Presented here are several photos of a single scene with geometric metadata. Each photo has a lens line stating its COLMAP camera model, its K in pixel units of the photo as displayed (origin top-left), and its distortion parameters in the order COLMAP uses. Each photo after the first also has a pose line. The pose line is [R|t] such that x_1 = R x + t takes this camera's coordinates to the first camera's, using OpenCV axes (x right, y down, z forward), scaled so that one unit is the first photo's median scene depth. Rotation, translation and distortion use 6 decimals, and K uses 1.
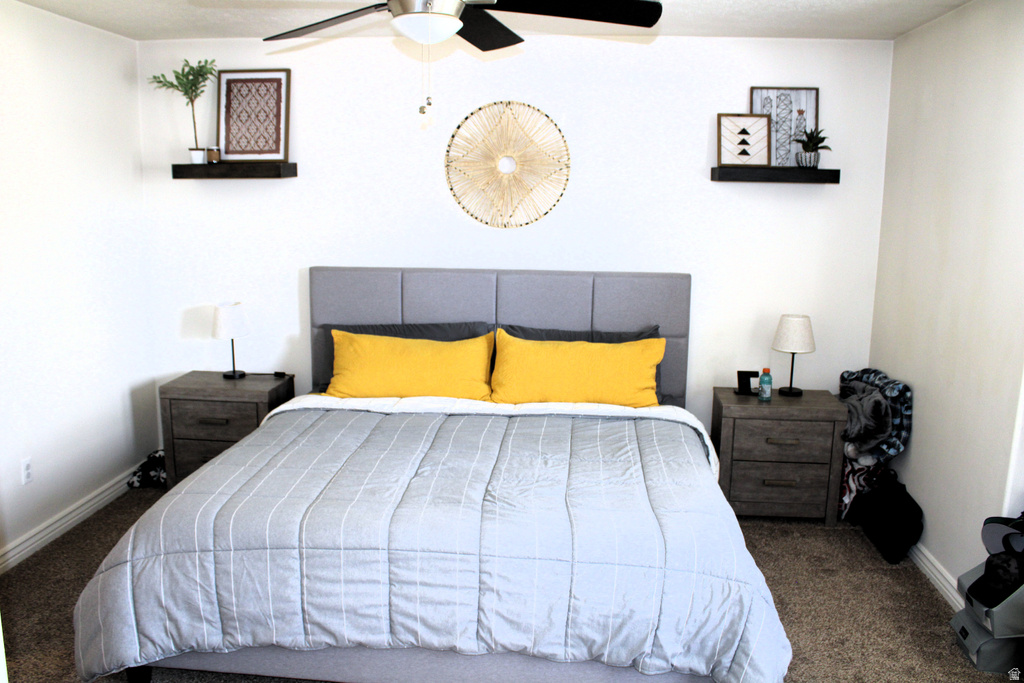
lens RADIAL K [[867.3, 0, 498.7], [0, 867.3, 339.7], [0, 0, 1]] dist [-0.170275, 0.166750]
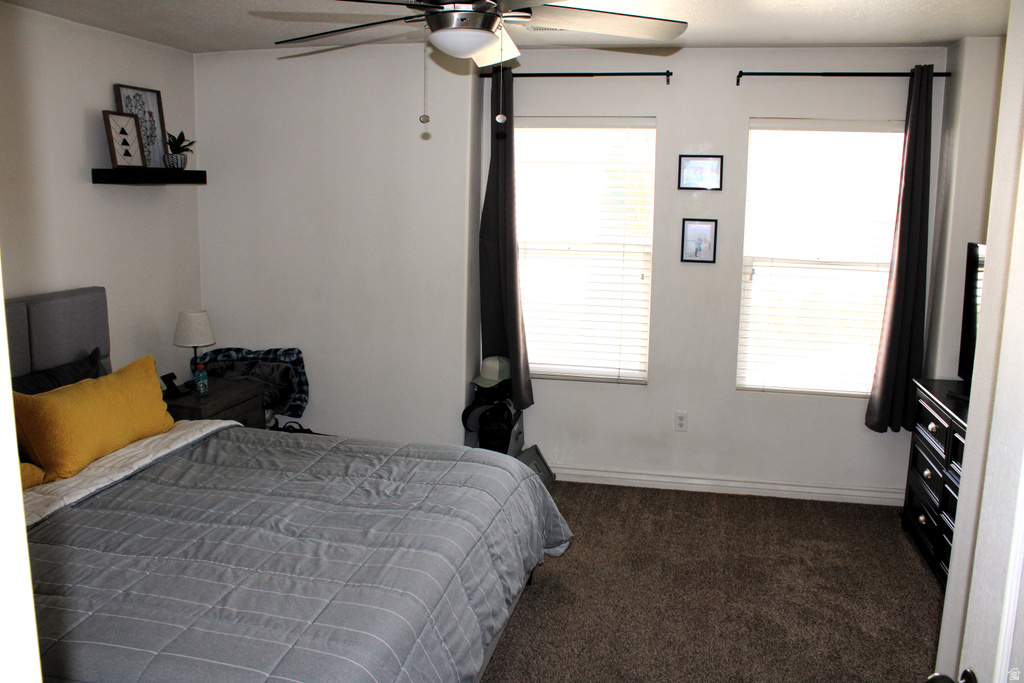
lens RADIAL K [[867.3, 0, 498.7], [0, 867.3, 339.7], [0, 0, 1]] dist [-0.170275, 0.166750]
pose [[0.122017, -0.176138, 0.976774, -0.607419], [0.159673, 0.974792, 0.155835, -0.092916], [-0.979600, 0.136950, 0.147065, 0.465165]]
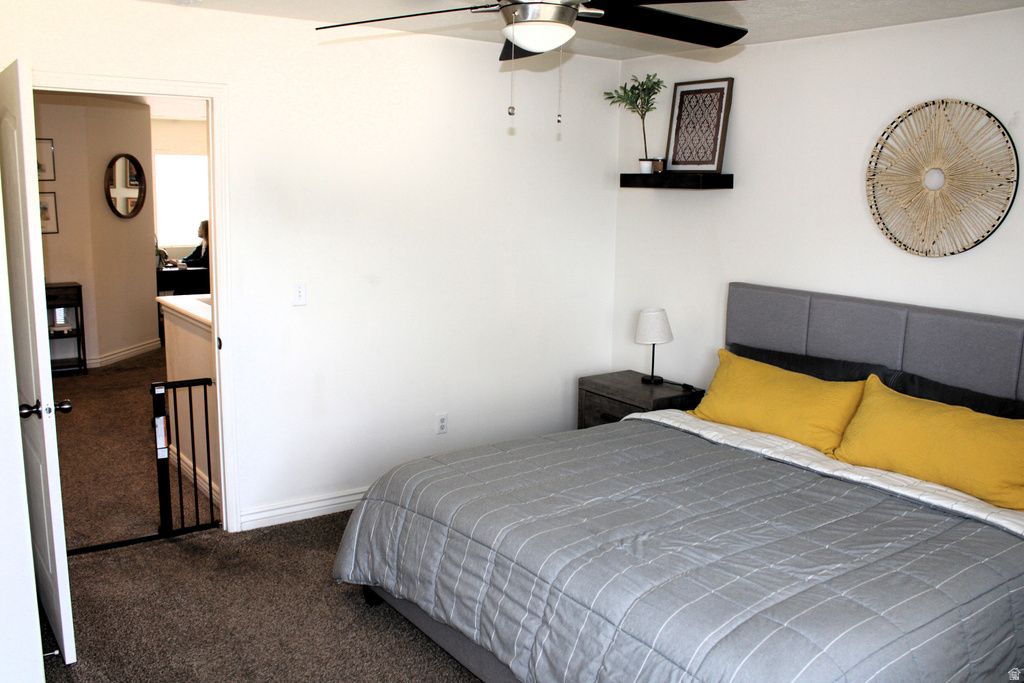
lens RADIAL K [[867.3, 0, 498.7], [0, 867.3, 339.7], [0, 0, 1]] dist [-0.170275, 0.166750]
pose [[0.654224, 0.133714, -0.744387, 0.353837], [-0.147433, 0.987912, 0.047883, -0.030476], [0.741791, 0.078421, 0.666030, 0.183645]]
